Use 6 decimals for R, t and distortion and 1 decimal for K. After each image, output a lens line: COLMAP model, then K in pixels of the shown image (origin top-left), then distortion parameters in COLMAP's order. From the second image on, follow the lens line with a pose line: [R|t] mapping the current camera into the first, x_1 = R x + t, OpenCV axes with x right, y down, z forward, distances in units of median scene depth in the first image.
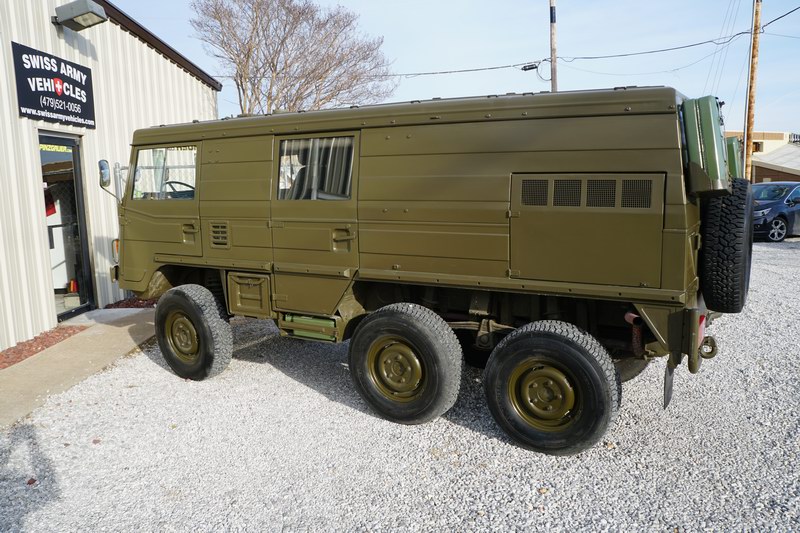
lens RADIAL K [[660.1, 0, 400.0], [0, 660.1, 266.5], [0, 0, 1]] dist [-0.134076, 0.086175]
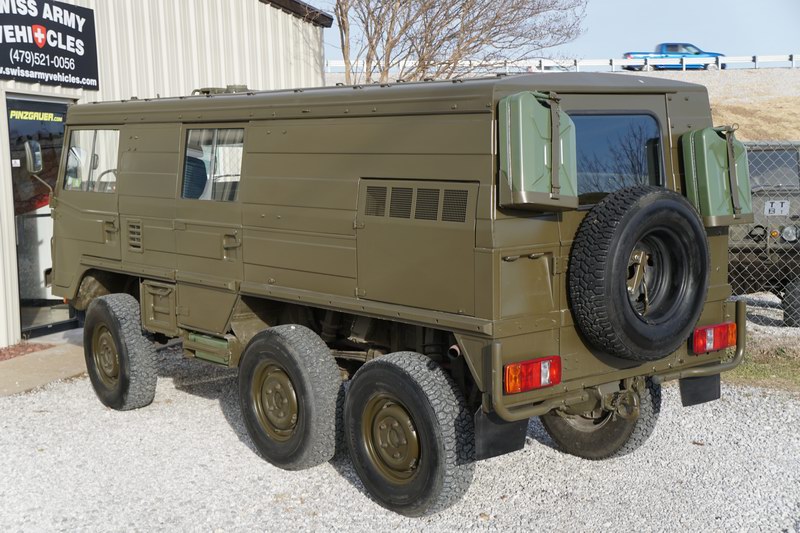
lens RADIAL K [[1136.7, 0, 414.2], [0, 1136.7, 266.4], [0, 0, 1]] dist [0.204060, 0.092205]
pose [[0.949621, 0.046618, -0.309915, 0.377396], [-0.055759, 0.998230, -0.020697, 0.001448], [0.308401, 0.036934, 0.950539, -0.220880]]
